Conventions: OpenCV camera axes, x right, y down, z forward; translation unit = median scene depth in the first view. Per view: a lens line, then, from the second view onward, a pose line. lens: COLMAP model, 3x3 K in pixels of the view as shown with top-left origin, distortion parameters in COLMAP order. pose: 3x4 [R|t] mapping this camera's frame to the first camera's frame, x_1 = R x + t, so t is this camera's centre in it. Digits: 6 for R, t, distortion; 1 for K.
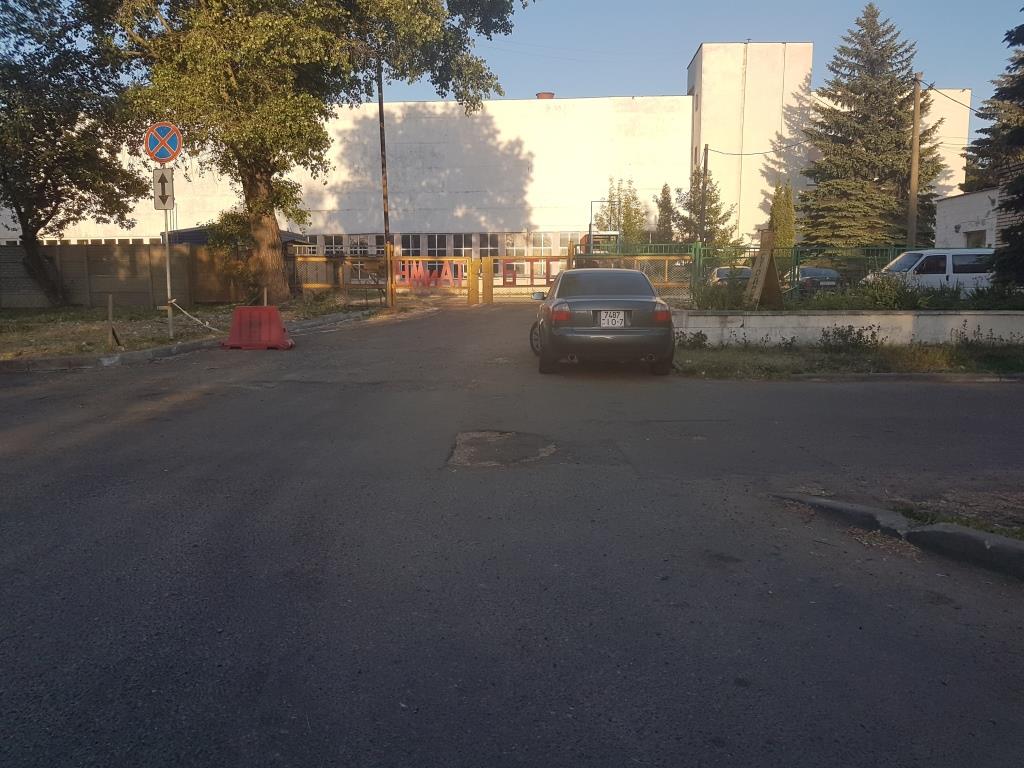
lens RADIAL K [[774.1, 0, 512.0], [0, 774.1, 384.0], [0, 0, 1]] dist [0.006489, -0.080725]
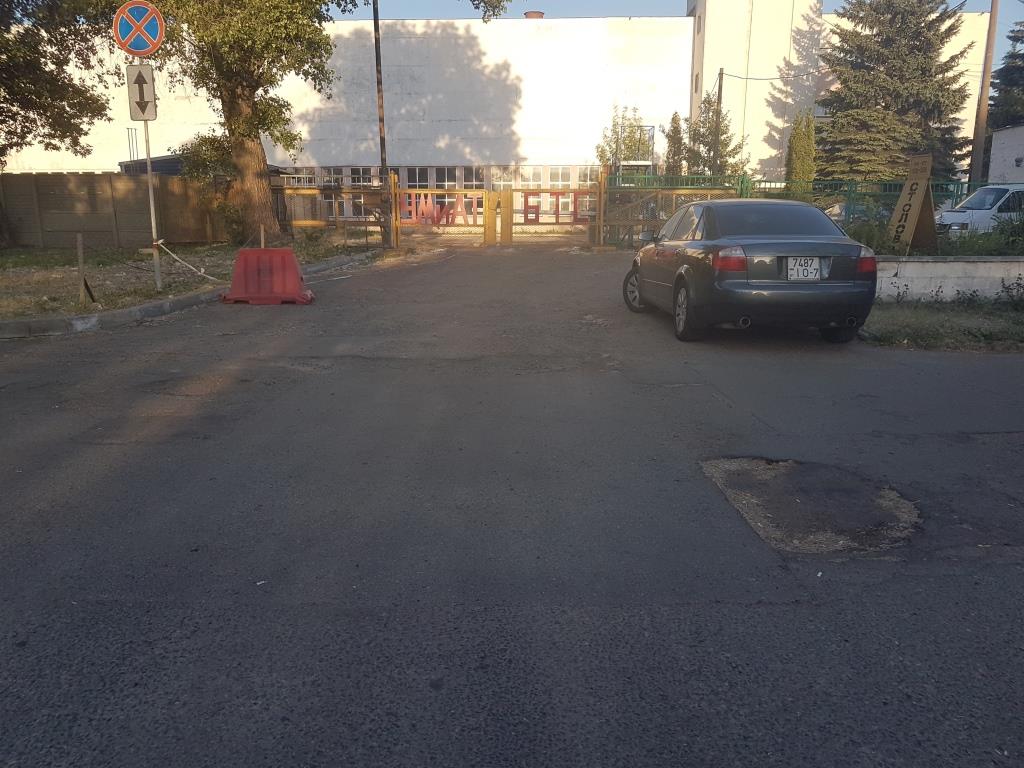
lens RADIAL K [[783.3, 0, 512.1], [0, 783.3, 396.0], [0, 0, 1]] dist [-0.036901, 0.006541]
pose [[0.999001, -0.007413, 0.044078, -0.061296], [0.003416, 0.995931, 0.090057, -0.011428], [-0.044566, -0.089816, 0.994961, 0.099333]]
